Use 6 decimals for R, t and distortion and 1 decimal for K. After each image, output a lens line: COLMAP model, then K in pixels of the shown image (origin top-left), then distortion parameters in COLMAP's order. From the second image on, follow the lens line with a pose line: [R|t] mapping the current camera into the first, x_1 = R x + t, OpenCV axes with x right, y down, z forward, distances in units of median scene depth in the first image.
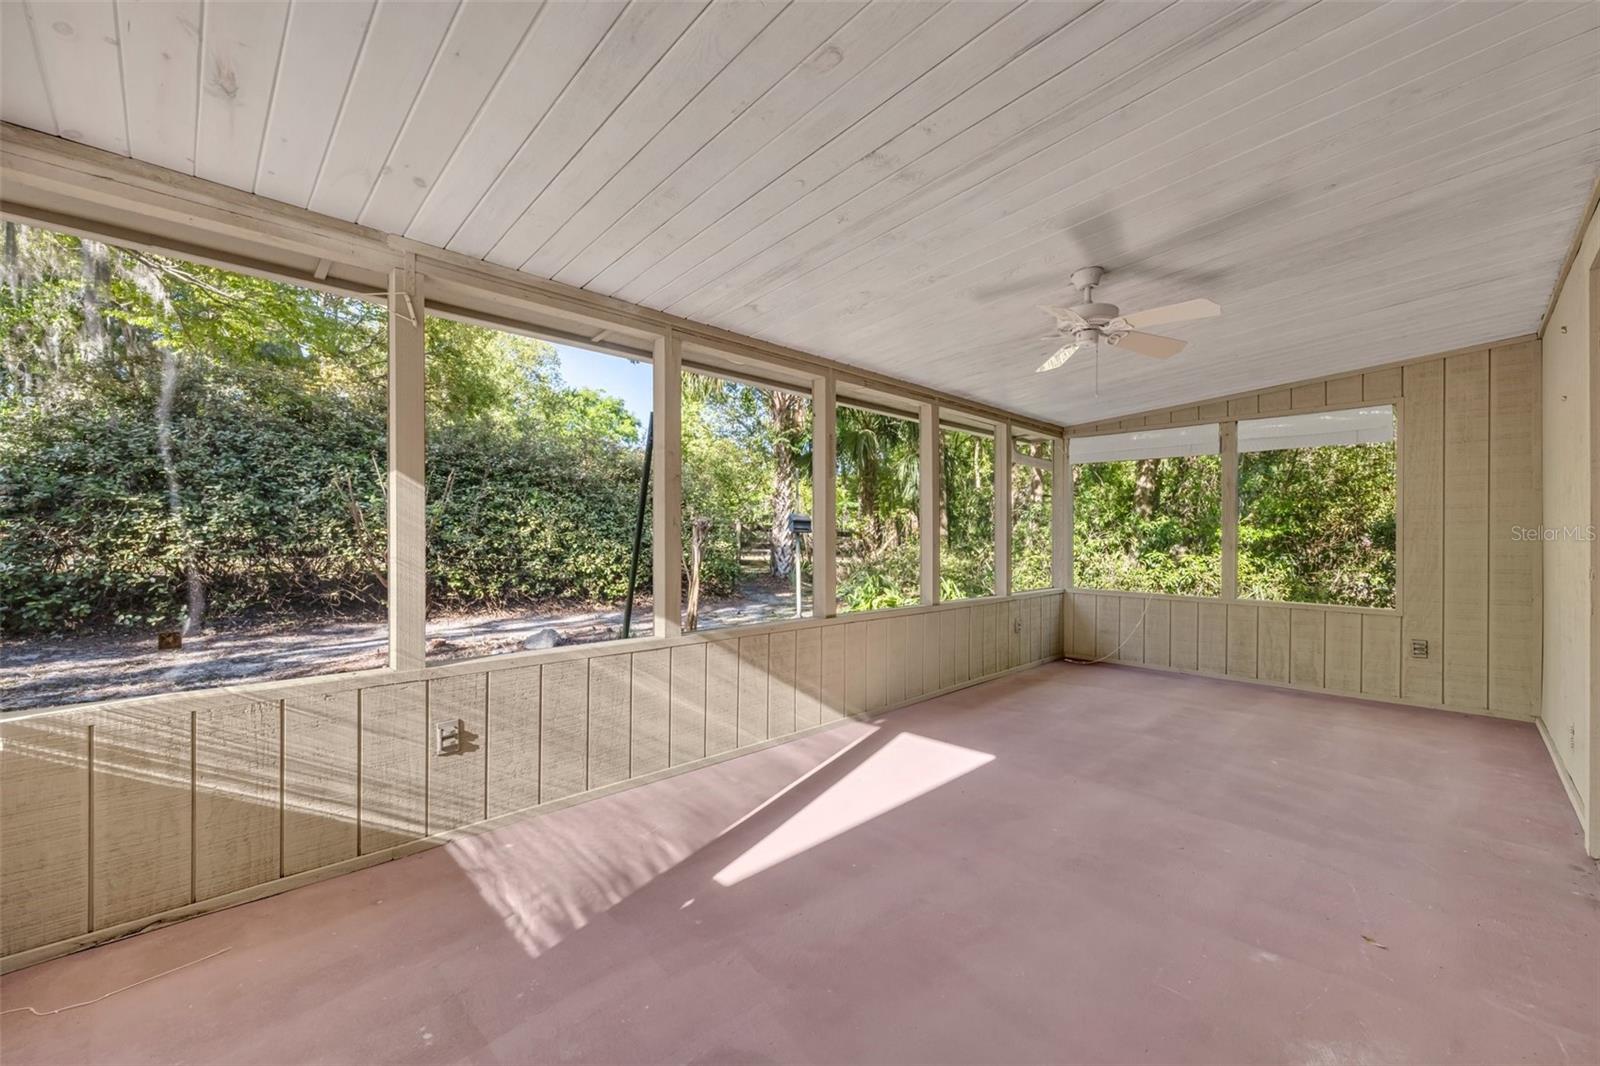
lens RADIAL K [[635.7, 0, 822.6], [0, 635.7, 536.5], [0, 0, 1]] dist [-0.000437, -0.000006]
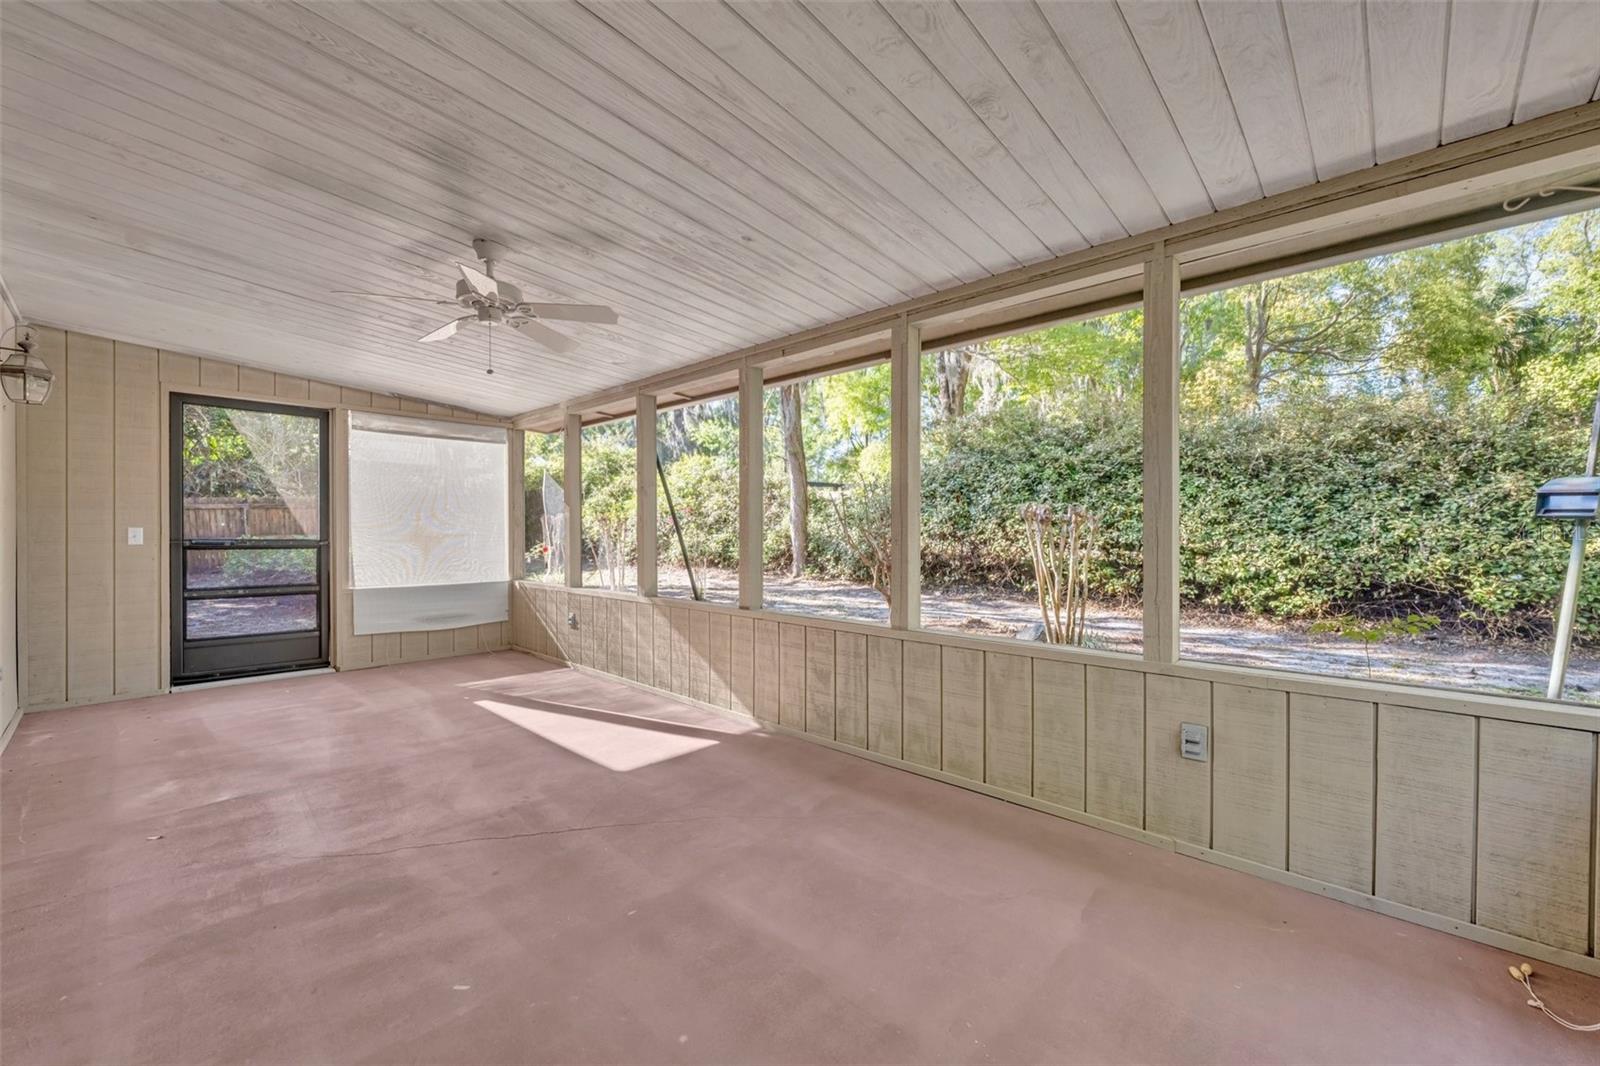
lens RADIAL K [[648.8, 0, 781.7], [0, 648.8, 535.8], [0, 0, 1]] dist [-0.002148, -0.000062]
pose [[-0.002517, -0.002029, -0.999995, 1.074167], [0.001762, 0.999996, -0.002033, 0.017736], [0.999995, -0.001767, -0.002513, 1.117422]]
